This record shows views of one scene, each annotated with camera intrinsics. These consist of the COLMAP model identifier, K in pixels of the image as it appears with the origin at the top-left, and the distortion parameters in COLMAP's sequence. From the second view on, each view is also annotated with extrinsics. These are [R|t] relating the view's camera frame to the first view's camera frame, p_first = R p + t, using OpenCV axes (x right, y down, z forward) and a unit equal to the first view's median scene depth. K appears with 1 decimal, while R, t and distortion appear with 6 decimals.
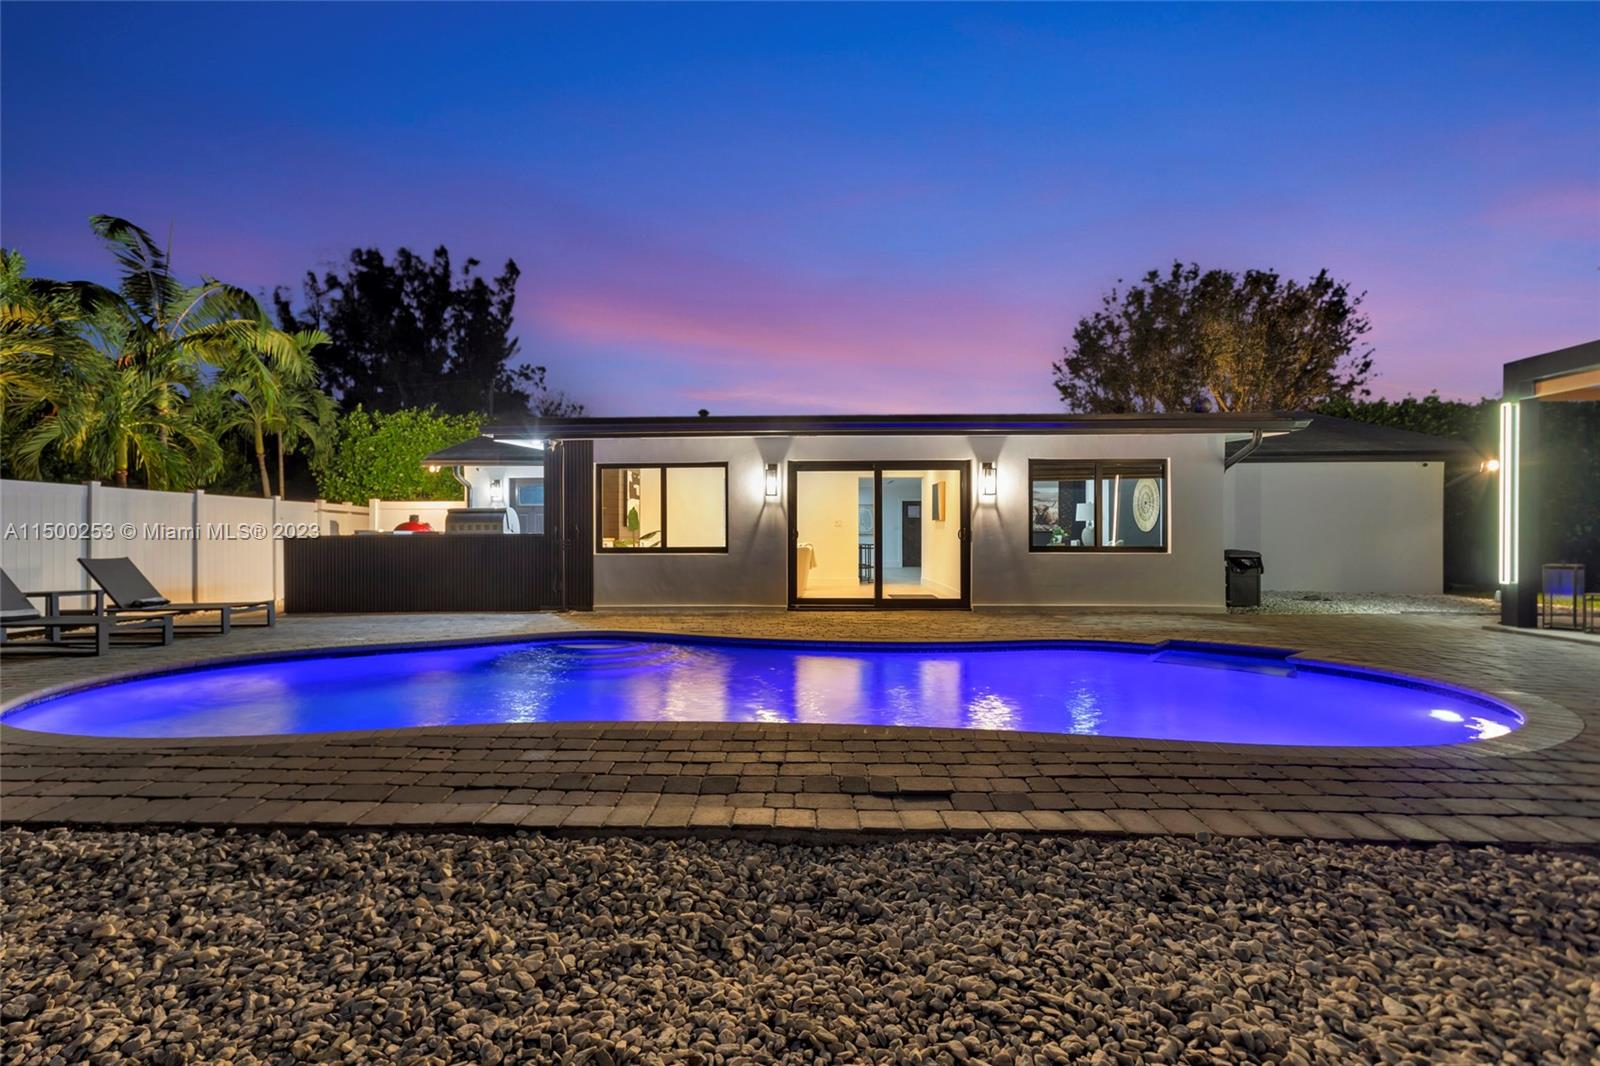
lens RADIAL K [[759.6, 0, 791.4], [0, 759.6, 537.0], [0, 0, 1]] dist [0.008549, 0.000739]
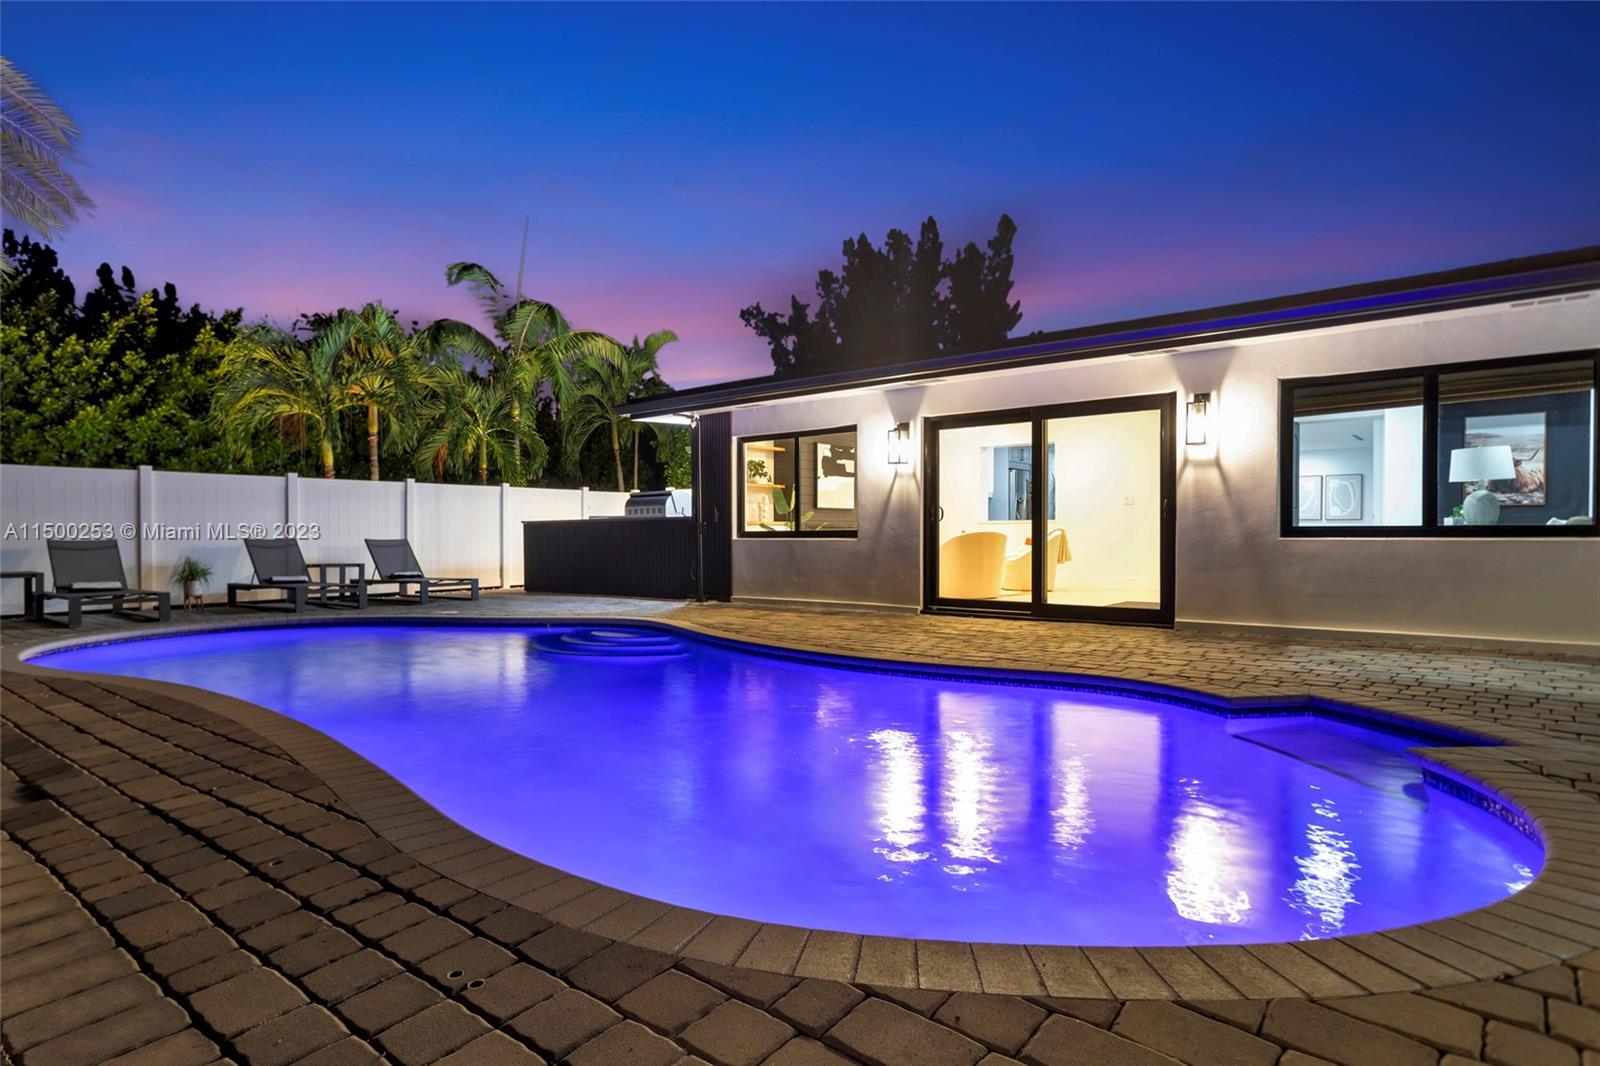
lens RADIAL K [[883.8, 0, 775.6], [0, 883.8, 525.6], [0, 0, 1]] dist [0.010356, -0.001687]
pose [[0.791350, -0.005907, -0.611335, 0.418552], [0.002510, 0.999976, -0.006413, 0.014044], [0.611358, 0.003540, 0.791346, 0.209995]]
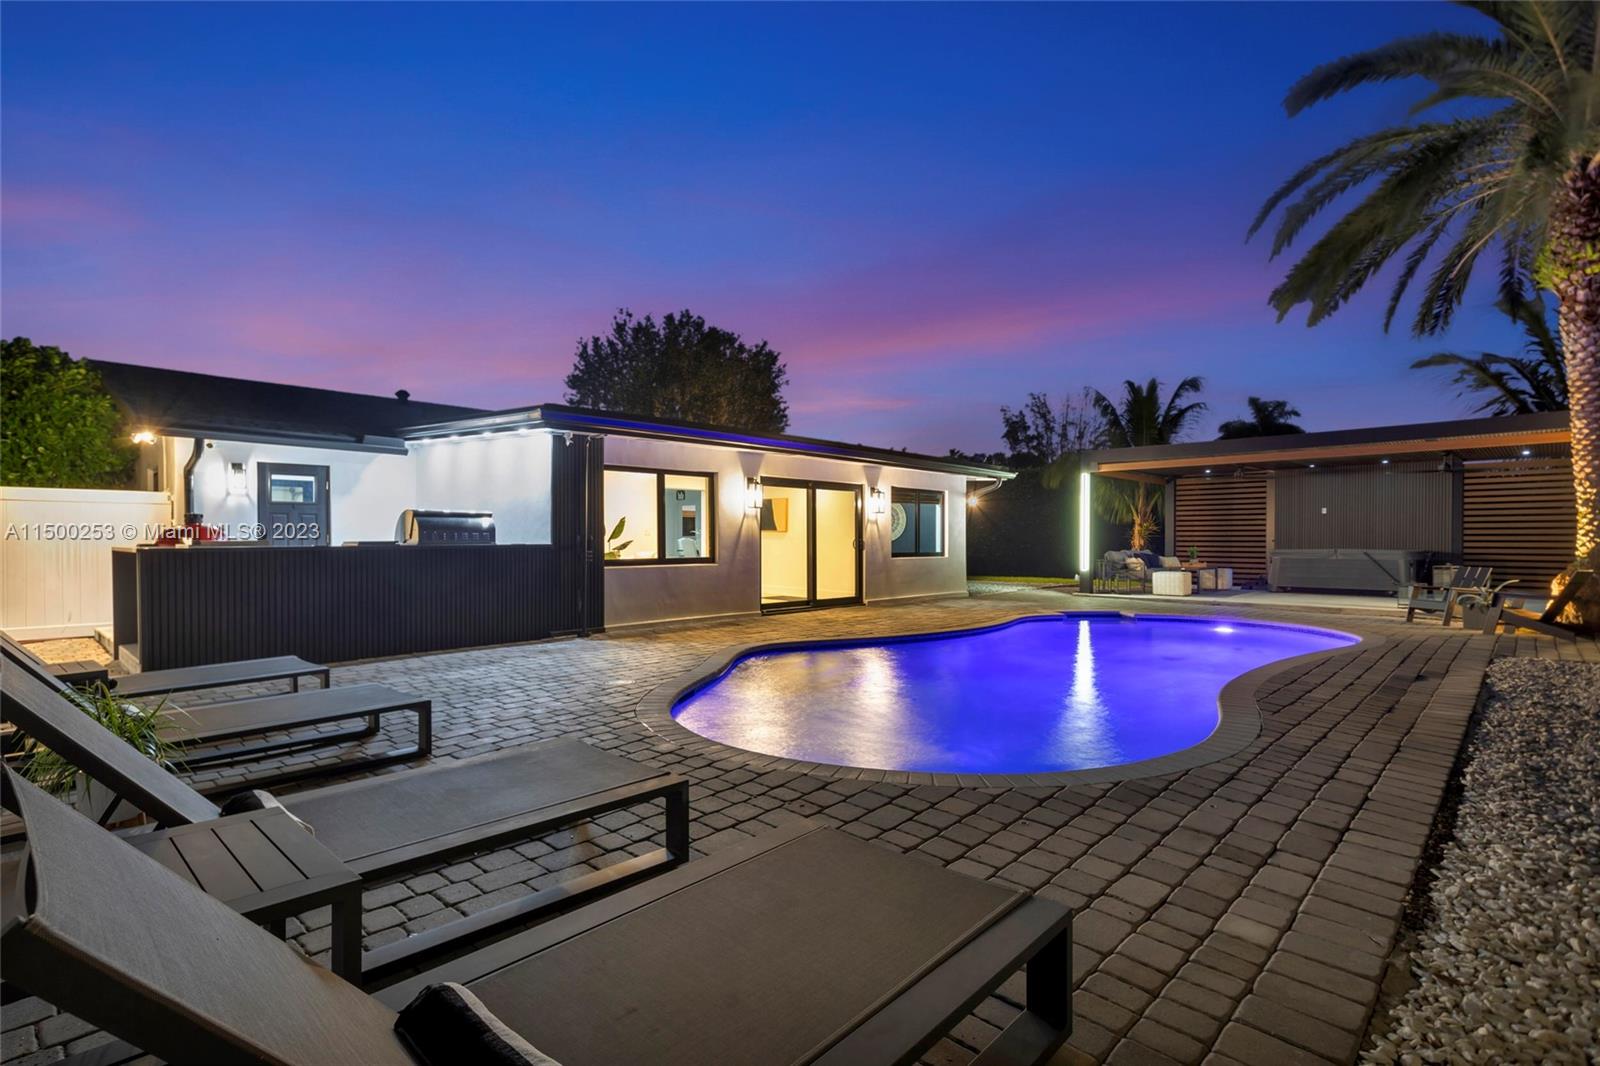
lens RADIAL K [[759.6, 0, 822.3], [0, 759.6, 523.6], [0, 0, 1]] dist [0.008549, 0.000739]
pose [[0.654171, 0.018670, 0.756116, -0.747506], [0.003255, 0.999617, -0.027499, -0.002828], [-0.756340, 0.020450, 0.653860, 0.229417]]
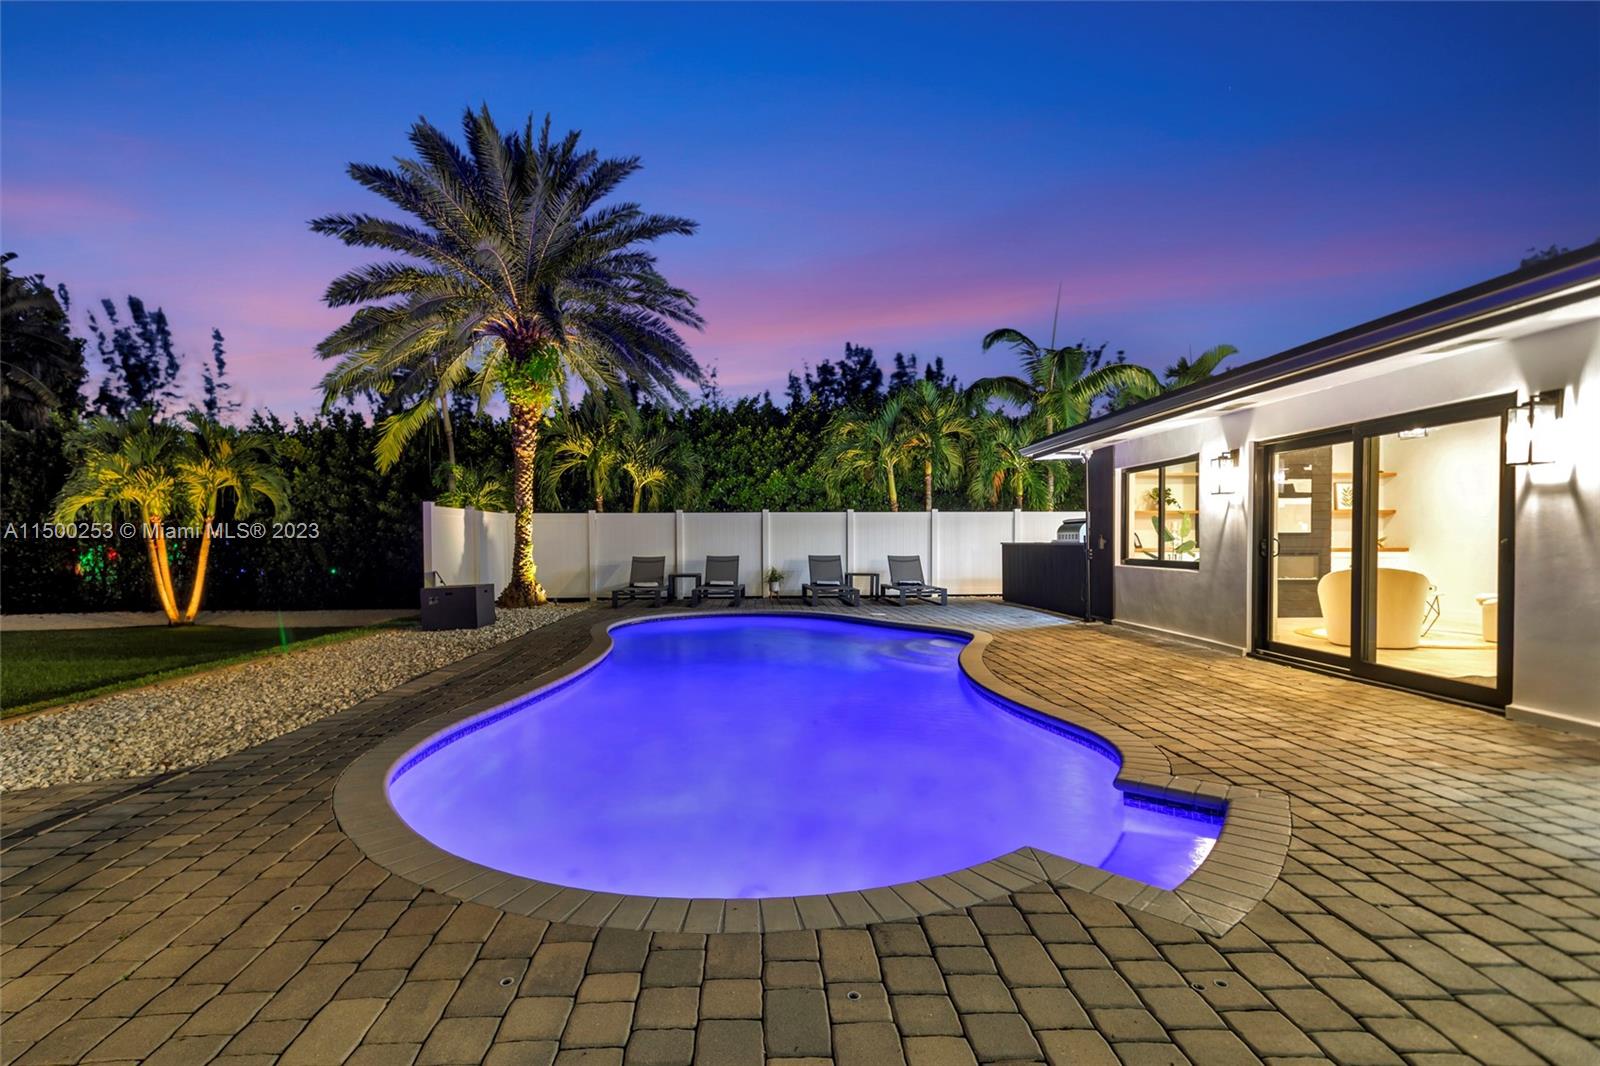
lens RADIAL K [[759.6, 0, 757.9], [0, 759.6, 539.6], [0, 0, 1]] dist [0.008549, 0.000739]
pose [[0.052040, 0.004119, -0.998637, 0.666508], [0.004643, 0.999980, 0.004367, -0.015374], [0.998634, -0.004864, 0.052020, 0.512073]]
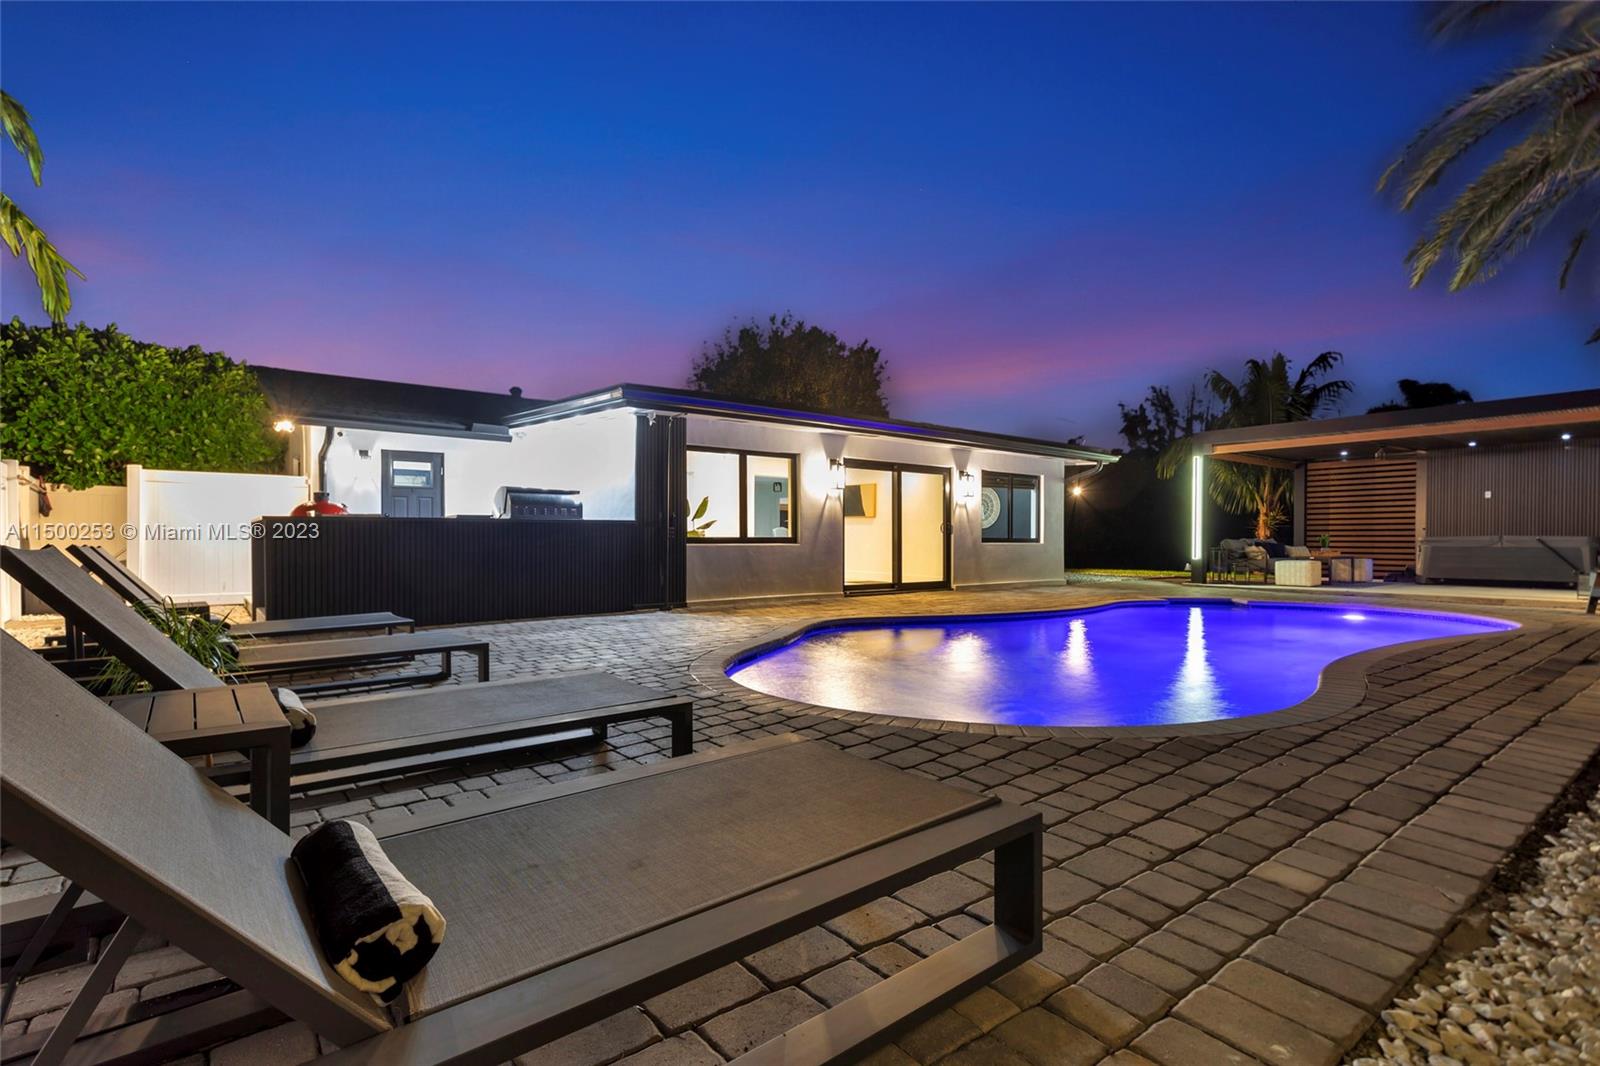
lens RADIAL K [[759.6, 0, 819.9], [0, 759.6, 528.4], [0, 0, 1]] dist [0.008549, 0.000739]
pose [[0.756959, 0.013322, 0.653327, -0.714227], [0.003235, 0.999704, -0.024133, 0.025627], [-0.653455, 0.020382, 0.756691, 0.212618]]
